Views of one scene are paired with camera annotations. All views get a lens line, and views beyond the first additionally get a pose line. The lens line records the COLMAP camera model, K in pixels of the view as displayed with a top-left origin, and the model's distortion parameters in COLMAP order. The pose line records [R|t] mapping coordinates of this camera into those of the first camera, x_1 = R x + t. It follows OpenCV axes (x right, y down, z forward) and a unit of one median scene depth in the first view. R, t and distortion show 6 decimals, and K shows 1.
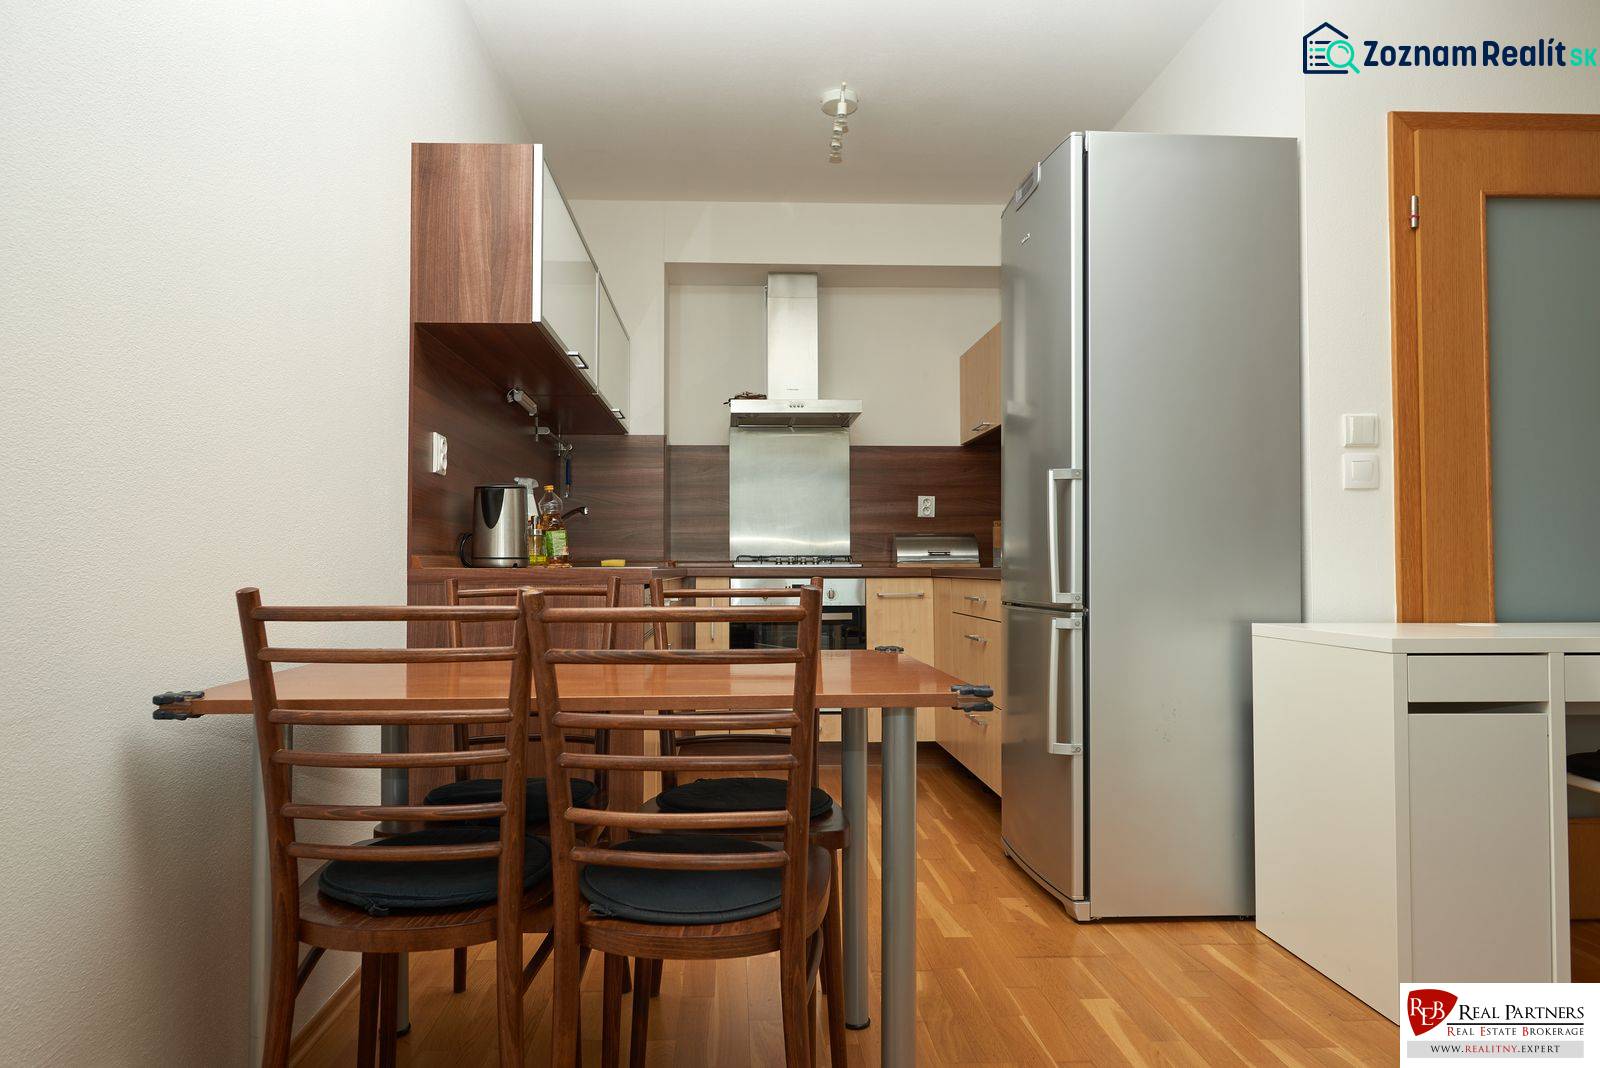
lens RADIAL K [[972.7, 0, 800.0], [0, 972.7, 534.0], [0, 0, 1]] dist [0.000516, -0.000457]
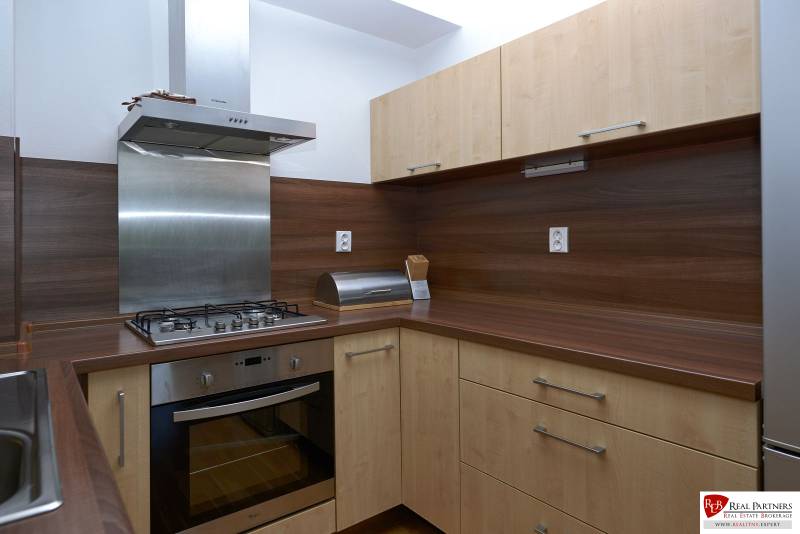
lens RADIAL K [[471.2, 0, 400.6], [0, 471.2, 239.0], [0, 0, 1]] dist [0.000866, -0.000048]
pose [[0.826257, -0.005255, 0.563268, -0.096595], [-0.008208, 0.999738, 0.021367, -0.040885], [-0.563233, -0.022278, 0.825998, 0.550642]]
